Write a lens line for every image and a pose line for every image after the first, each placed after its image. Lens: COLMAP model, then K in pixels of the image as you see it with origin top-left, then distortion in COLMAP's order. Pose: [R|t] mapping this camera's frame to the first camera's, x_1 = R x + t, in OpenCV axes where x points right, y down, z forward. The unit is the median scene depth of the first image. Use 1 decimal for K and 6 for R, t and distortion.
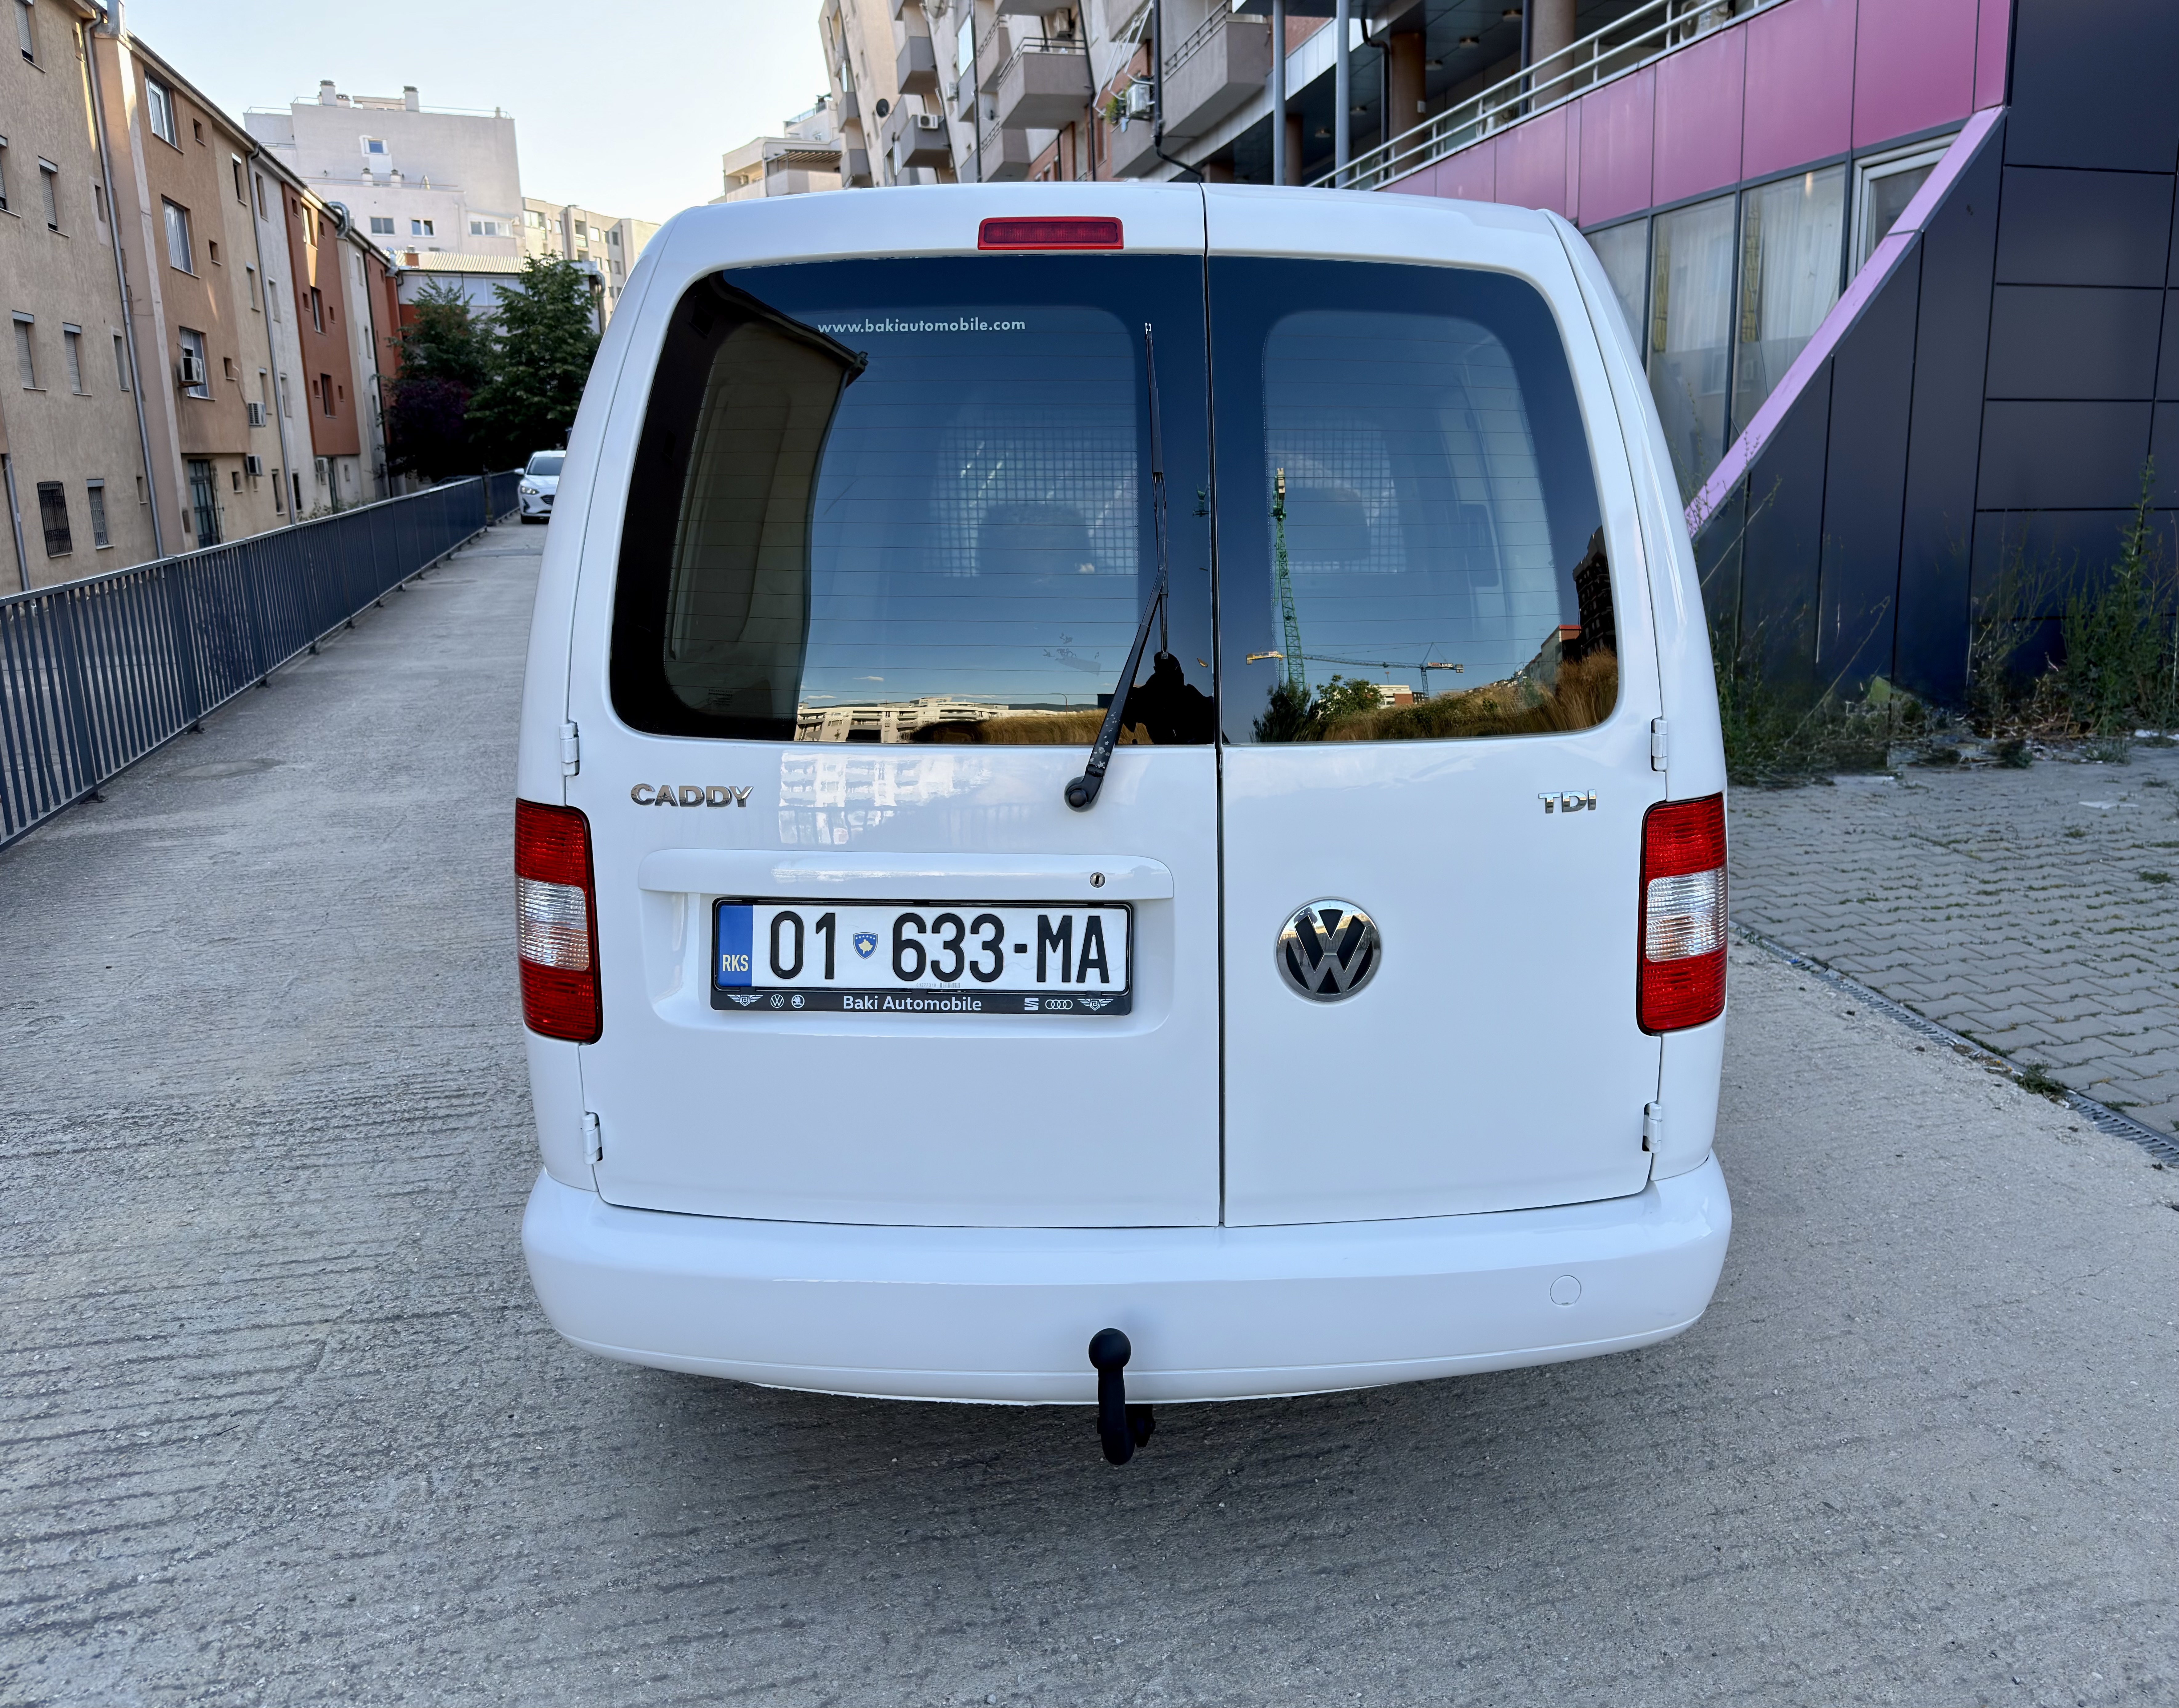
lens RADIAL K [[1719.4, 0, 1216.1], [0, 1719.4, 791.6], [0, 0, 1]] dist [-0.005450, -0.008981]
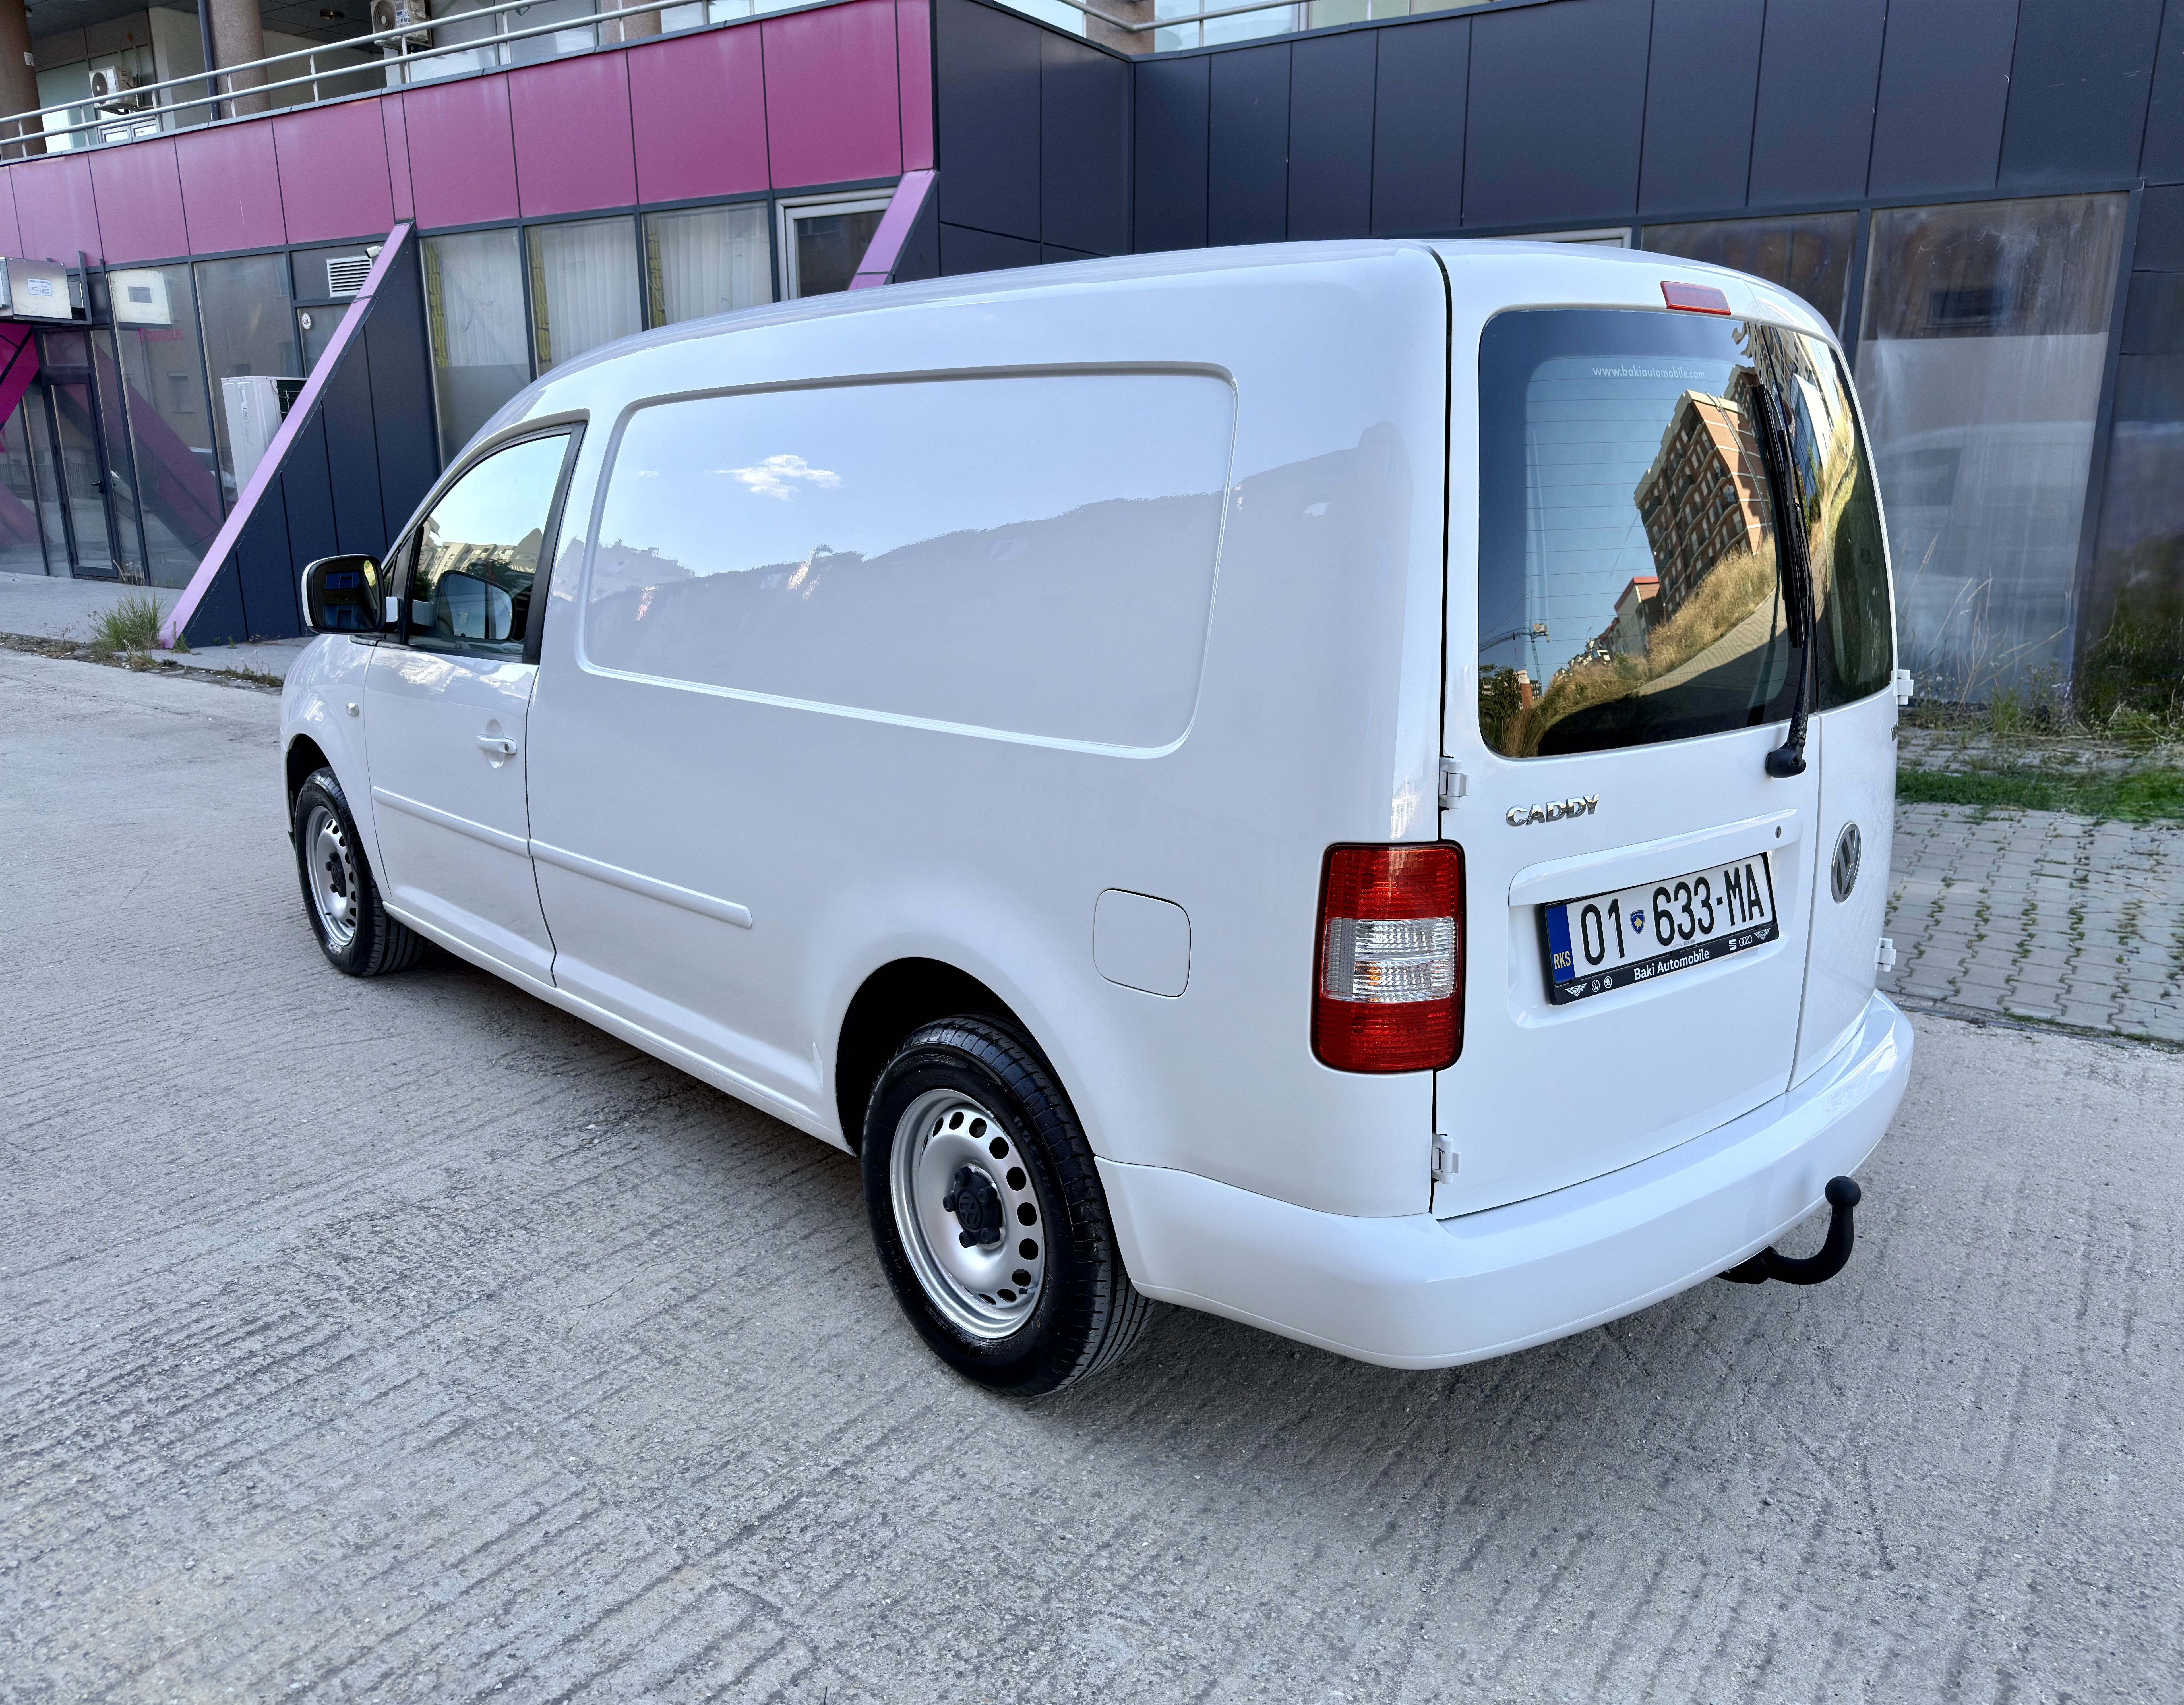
lens RADIAL K [[1610.8, 0, 1150.4], [0, 1610.8, 857.0], [0, 0, 1]] dist [0.004841, -0.001271]
pose [[0.747536, -0.147654, 0.647602, -1.127395], [0.118746, 0.988980, 0.088419, -0.085814], [-0.653521, 0.010804, 0.756831, 0.400276]]
